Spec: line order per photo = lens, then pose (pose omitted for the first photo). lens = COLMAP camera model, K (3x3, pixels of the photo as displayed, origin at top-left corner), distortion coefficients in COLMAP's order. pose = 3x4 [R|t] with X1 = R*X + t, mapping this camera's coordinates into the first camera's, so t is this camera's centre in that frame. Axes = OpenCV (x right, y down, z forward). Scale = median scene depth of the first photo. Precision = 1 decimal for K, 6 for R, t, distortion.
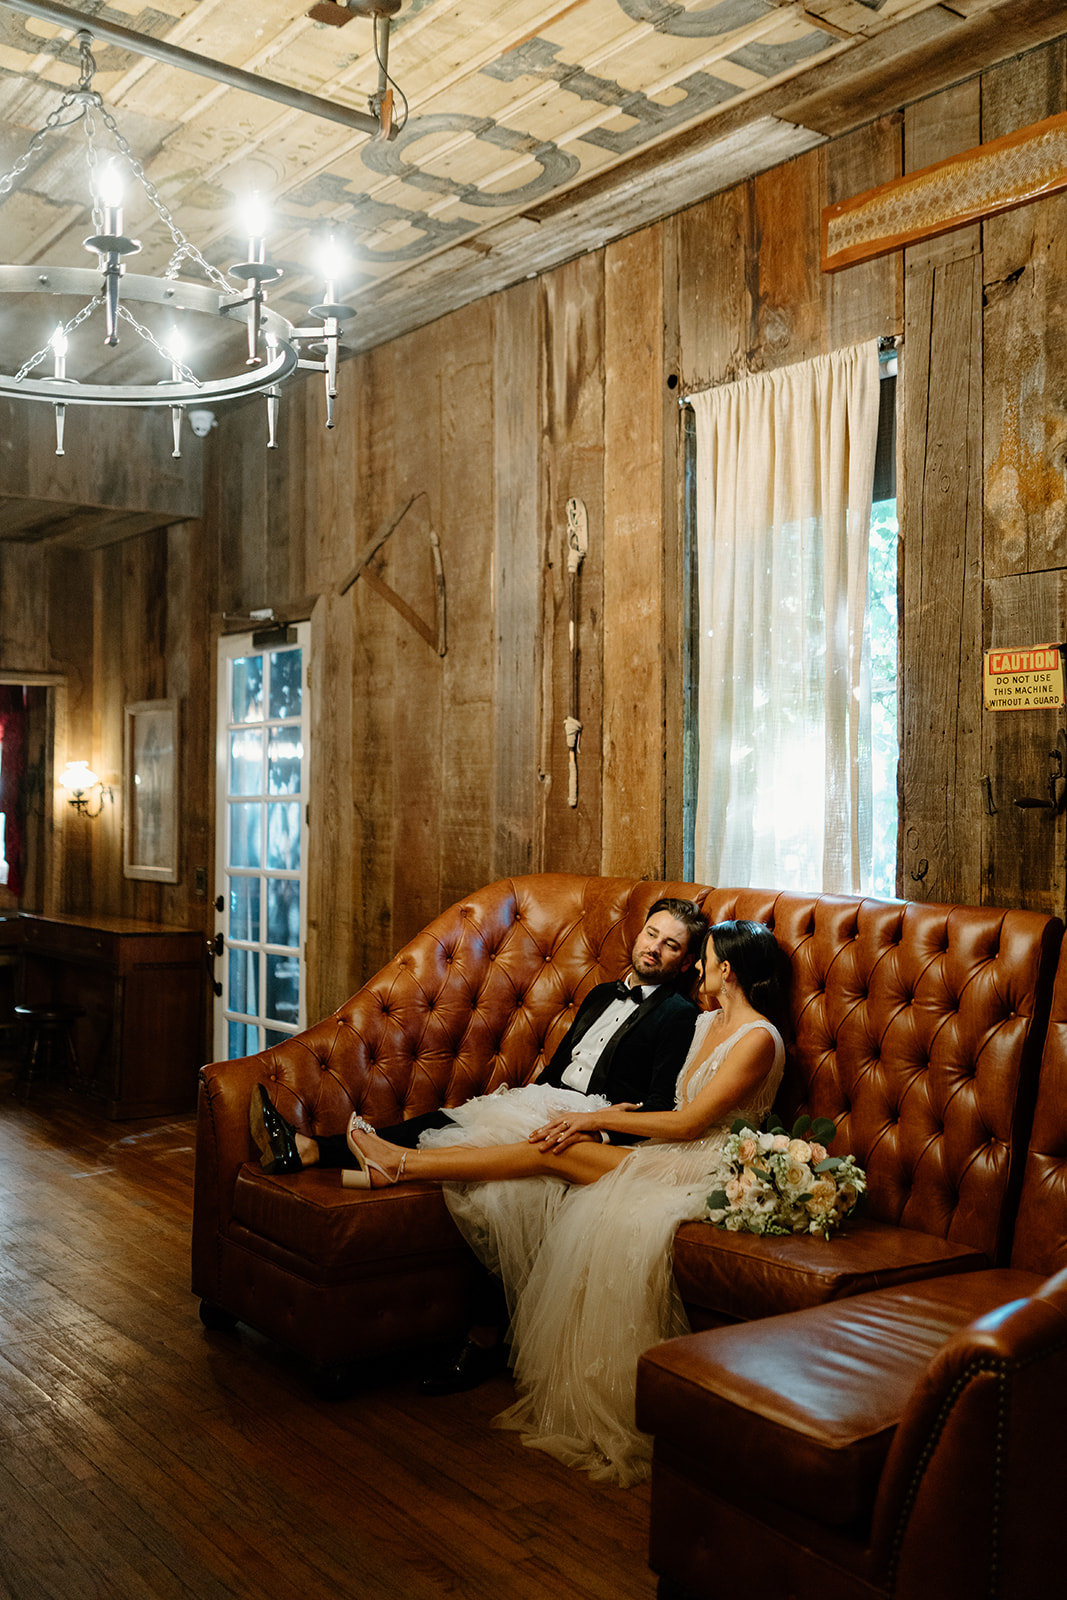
lens RADIAL K [[1517.7, 0, 533.5], [0, 1517.7, 800.0], [0, 0, 1]] dist [0.005340, 0.001663]
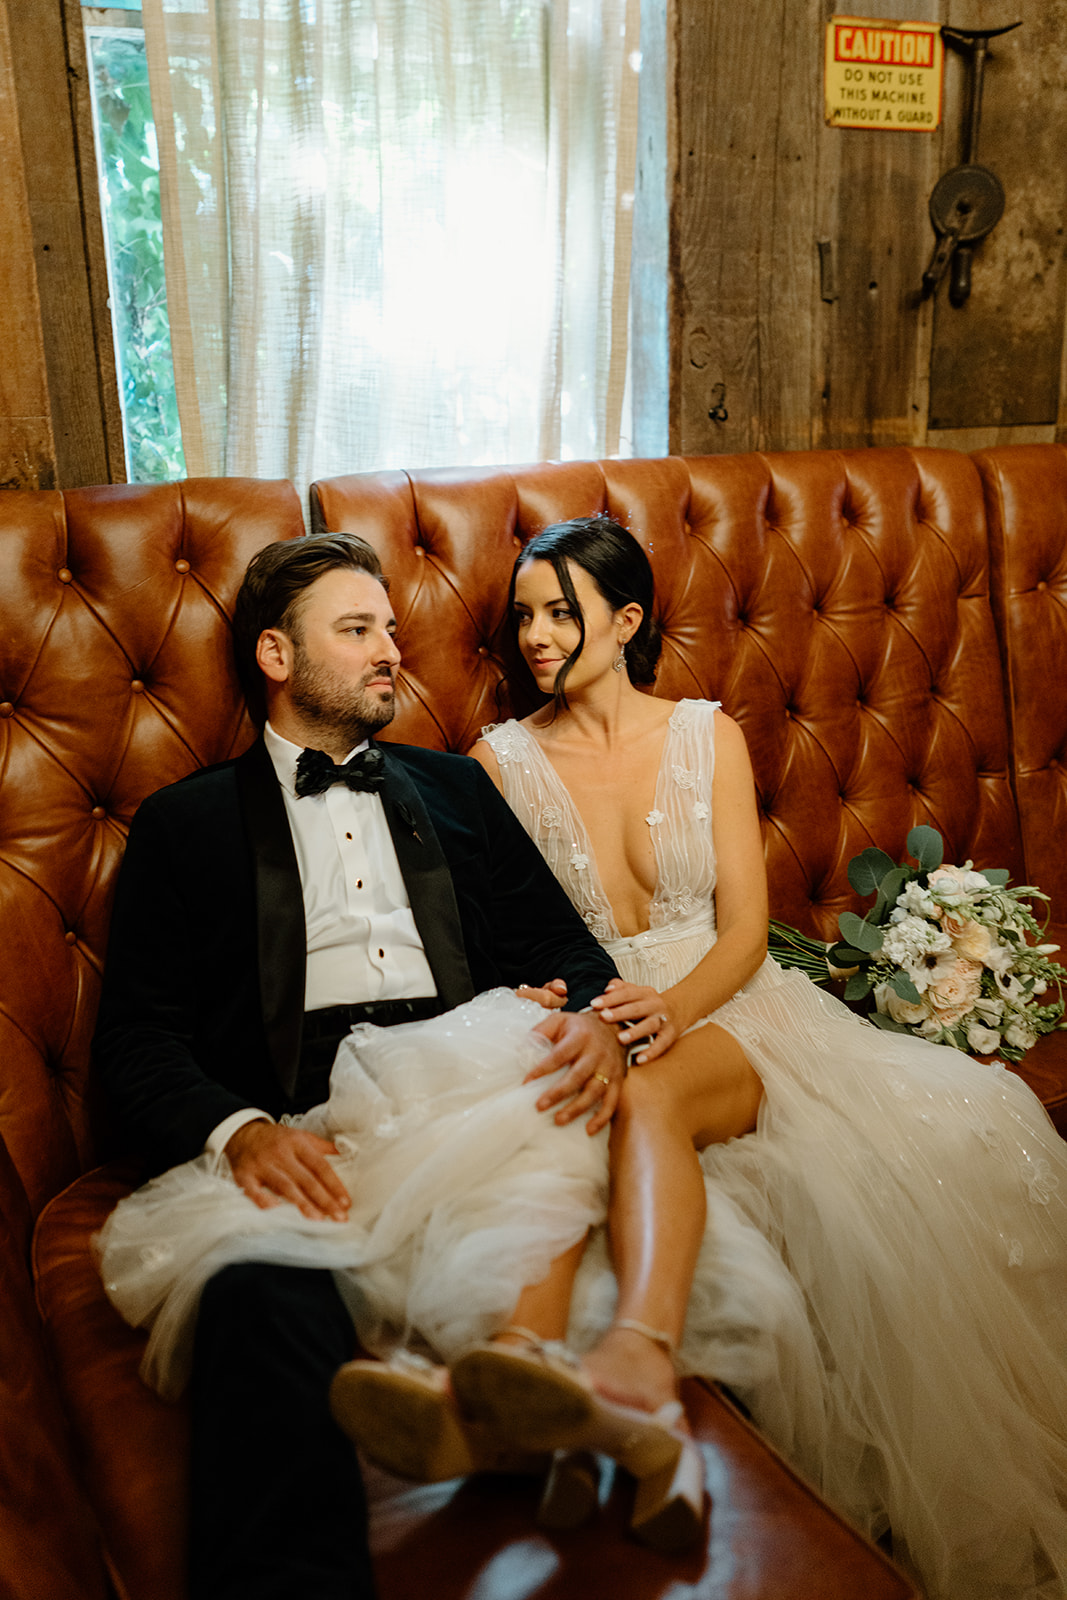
lens RADIAL K [[1517.7, 0, 533.5], [0, 1517.7, 800.0], [0, 0, 1]] dist [0.005340, 0.001663]
pose [[0.190959, -0.270369, 0.943629, -0.378642], [0.031133, 0.962504, 0.269476, 0.034908], [-0.981104, -0.022081, 0.192216, 0.989501]]
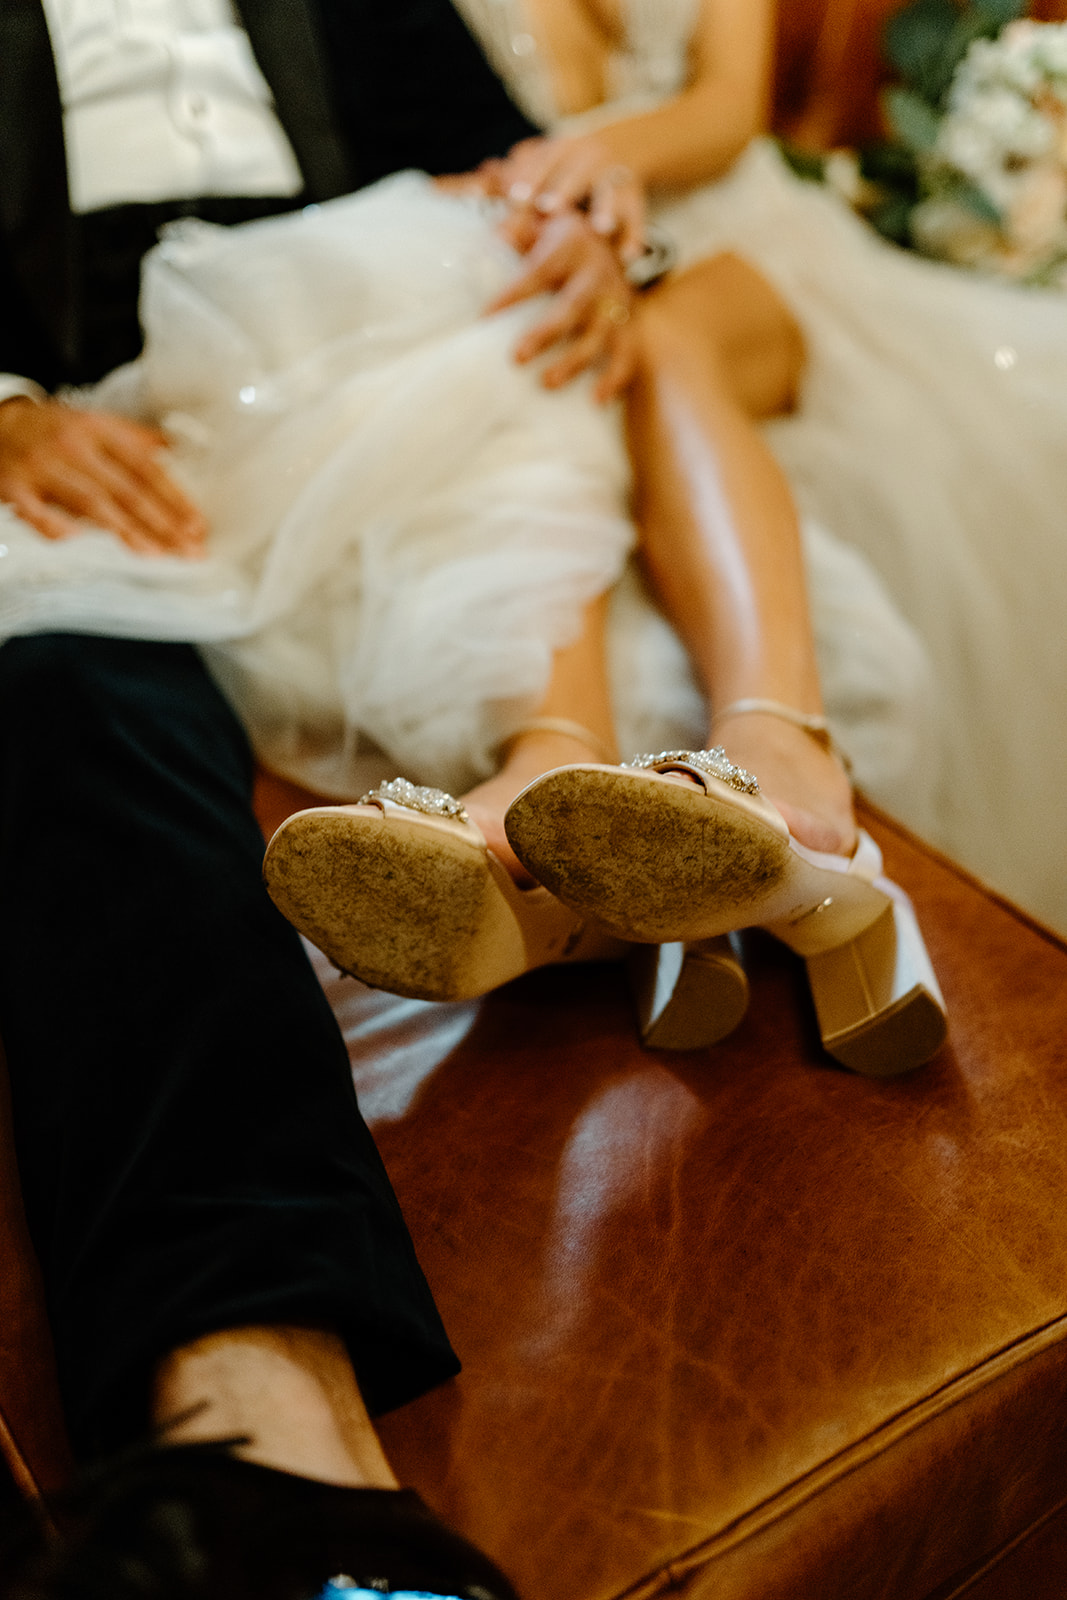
lens RADIAL K [[1592.6, 0, 533.5], [0, 1592.6, 800.0], [0, 0, 1]] dist [-0.001740, 0.015956]
pose [[0.035917, -0.619816, 0.783925, -0.253508], [-0.015623, 0.783987, 0.620581, 0.123911], [-0.999233, -0.034537, 0.018476, 1.055008]]
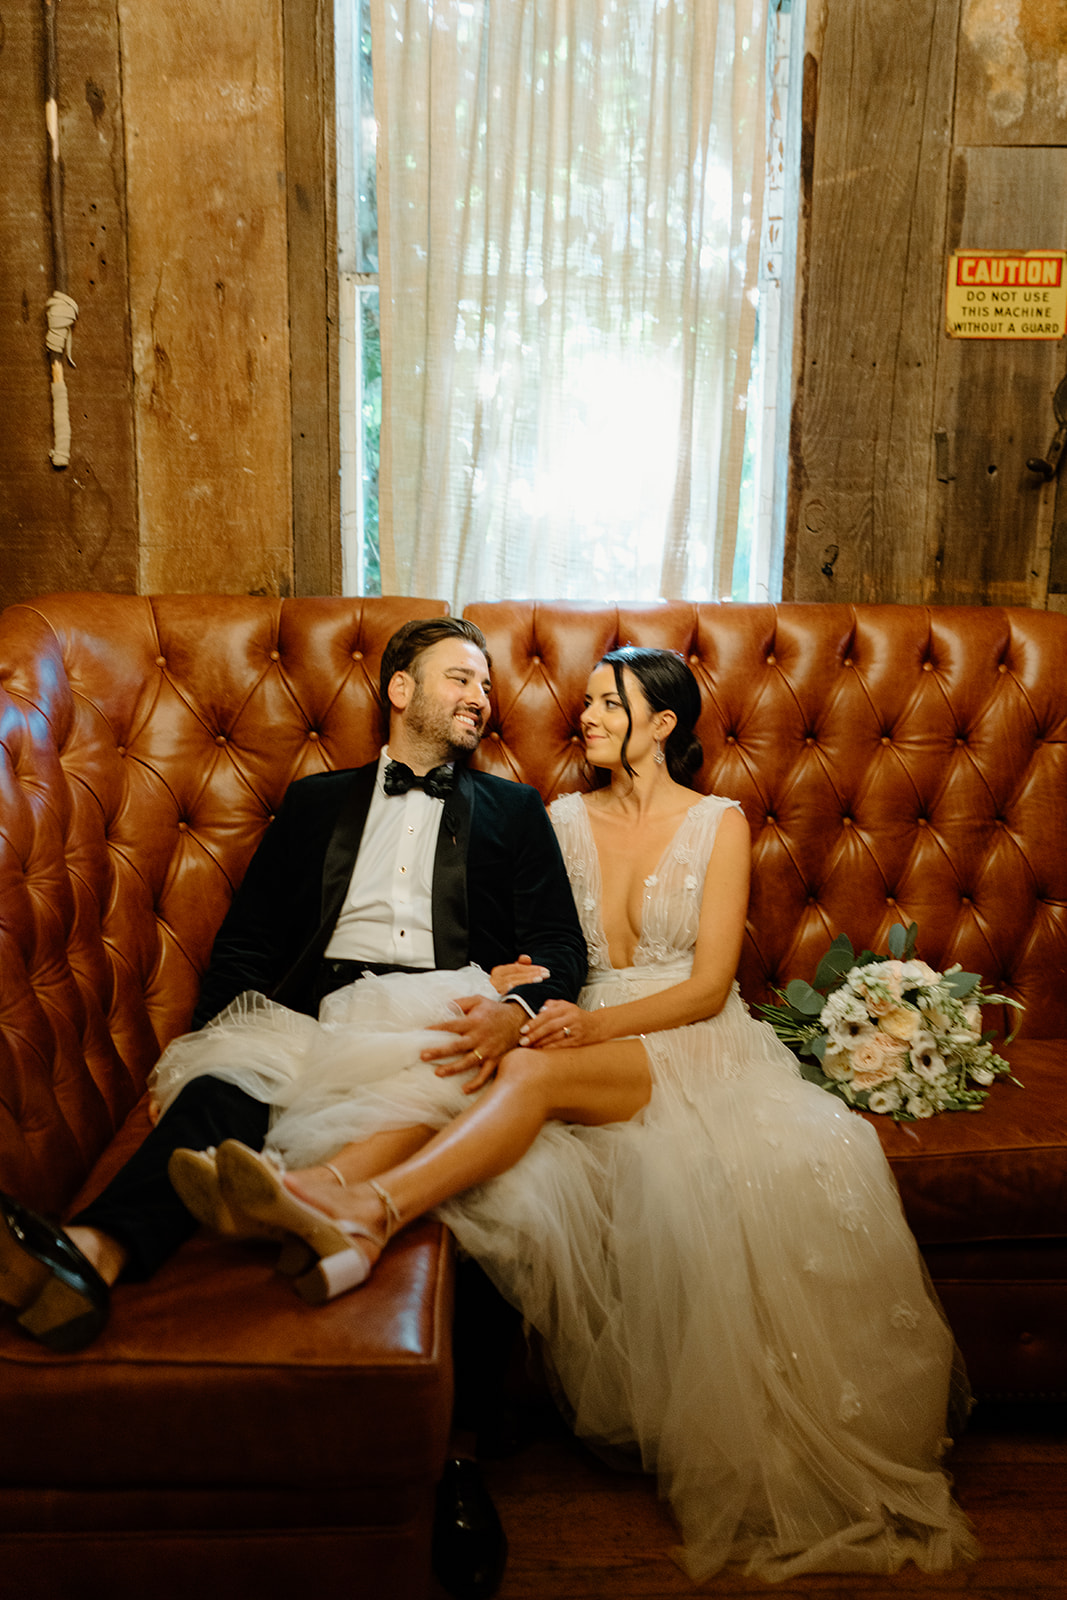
lens RADIAL K [[1517.7, 0, 533.5], [0, 1517.7, 800.0], [0, 0, 1]] dist [0.005340, 0.001663]
pose [[0.579618, -0.158539, 0.799318, -0.438607], [-0.006863, 0.979908, 0.199334, 0.015460], [-0.814860, -0.121023, 0.566884, 0.717767]]
